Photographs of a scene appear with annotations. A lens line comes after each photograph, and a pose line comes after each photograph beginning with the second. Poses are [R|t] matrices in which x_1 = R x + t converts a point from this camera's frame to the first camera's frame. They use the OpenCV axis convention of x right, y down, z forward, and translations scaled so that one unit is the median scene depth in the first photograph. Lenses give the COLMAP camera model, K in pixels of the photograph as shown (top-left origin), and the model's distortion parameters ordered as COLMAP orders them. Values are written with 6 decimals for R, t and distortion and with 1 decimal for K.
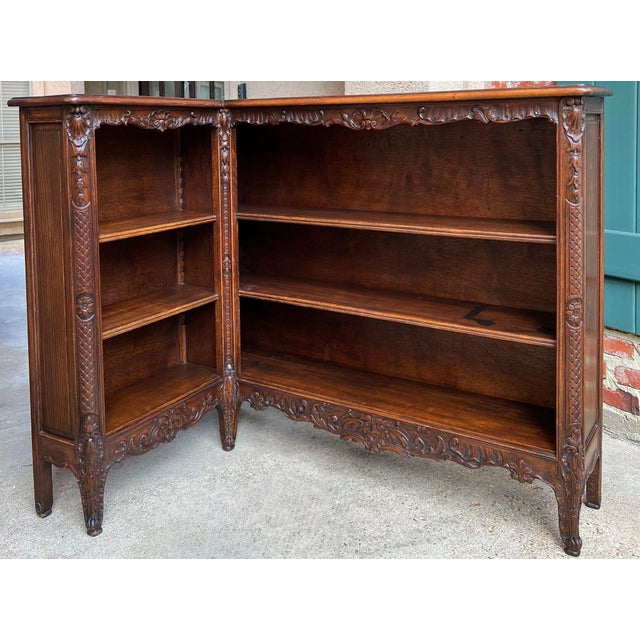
lens RADIAL K [[669.1, 0, 322.6], [0, 669.1, 156.4], [0, 0, 1]] dist [0.014598, 0.000000]
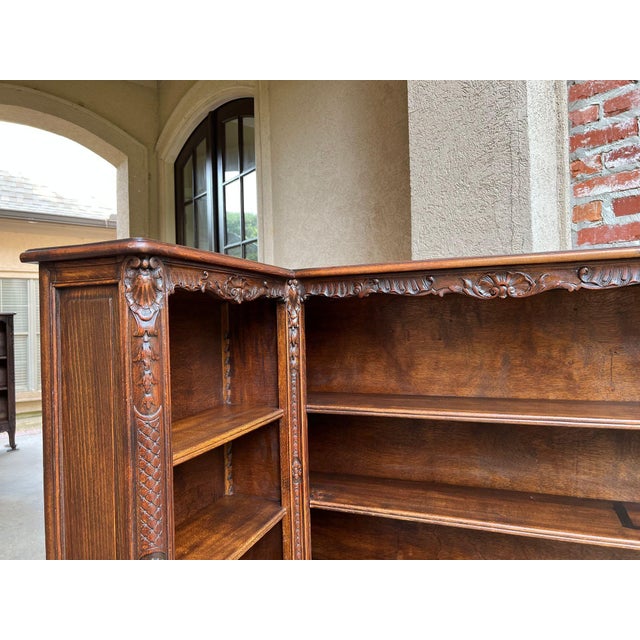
lens RADIAL K [[485.1, 0, 318.4], [0, 485.1, 315.6], [0, 0, 1]] dist [0.050434, -0.064261]
pose [[0.983038, -0.010504, 0.183103, -0.246833], [0.021437, 0.998096, -0.057835, 0.009885], [-0.182147, 0.060779, 0.981391, 0.439787]]
